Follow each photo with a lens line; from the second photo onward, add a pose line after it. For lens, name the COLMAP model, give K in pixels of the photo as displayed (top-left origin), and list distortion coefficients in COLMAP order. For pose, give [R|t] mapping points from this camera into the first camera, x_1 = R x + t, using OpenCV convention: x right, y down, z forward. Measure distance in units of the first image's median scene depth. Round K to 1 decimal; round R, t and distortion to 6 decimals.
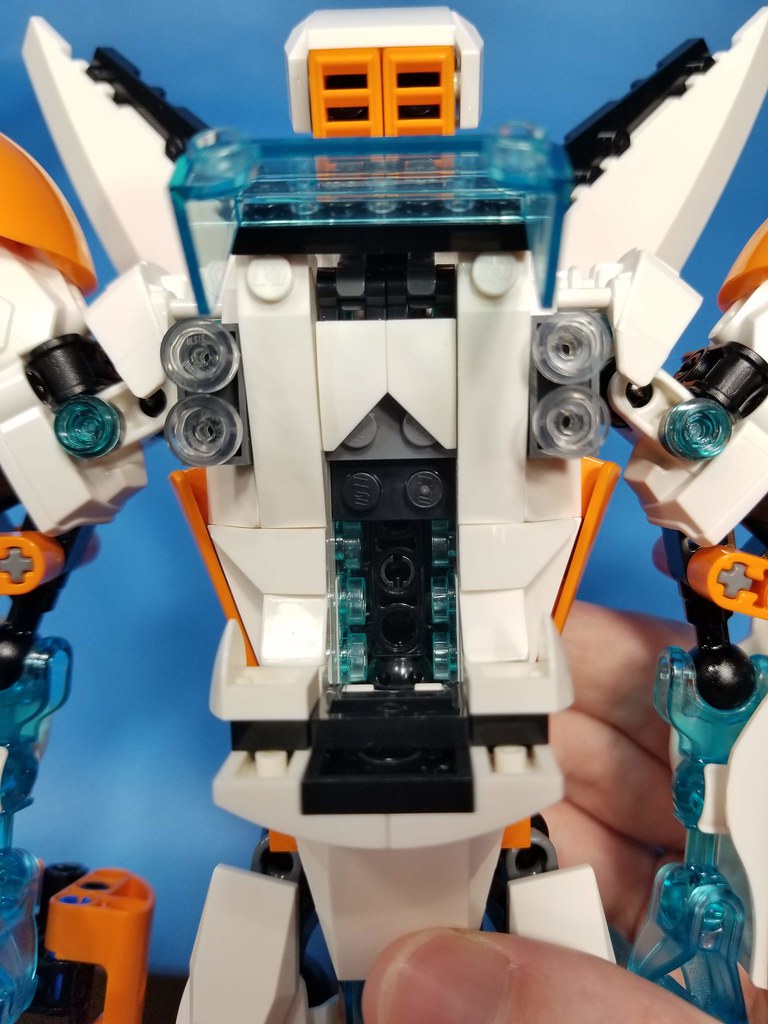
lens RADIAL K [[835.1, 0, 394.0], [0, 835.1, 492.3], [0, 0, 1]] dist [0.004202, -0.012582]
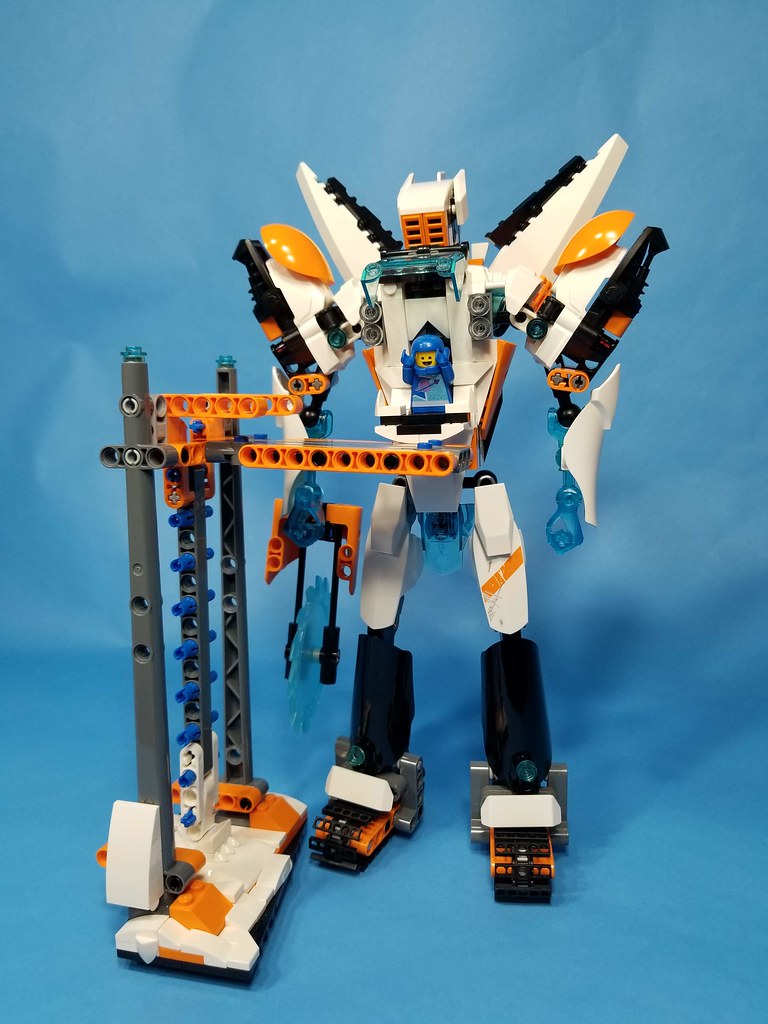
lens RADIAL K [[835.1, 0, 399.0], [0, 835.1, 543.6], [0, 0, 1]] dist [0.004202, -0.012582]
pose [[0.976091, 0.012144, -0.217024, 0.532724], [0.021038, 0.988472, 0.149934, 0.216120], [0.216343, -0.150915, 0.964583, -2.025849]]
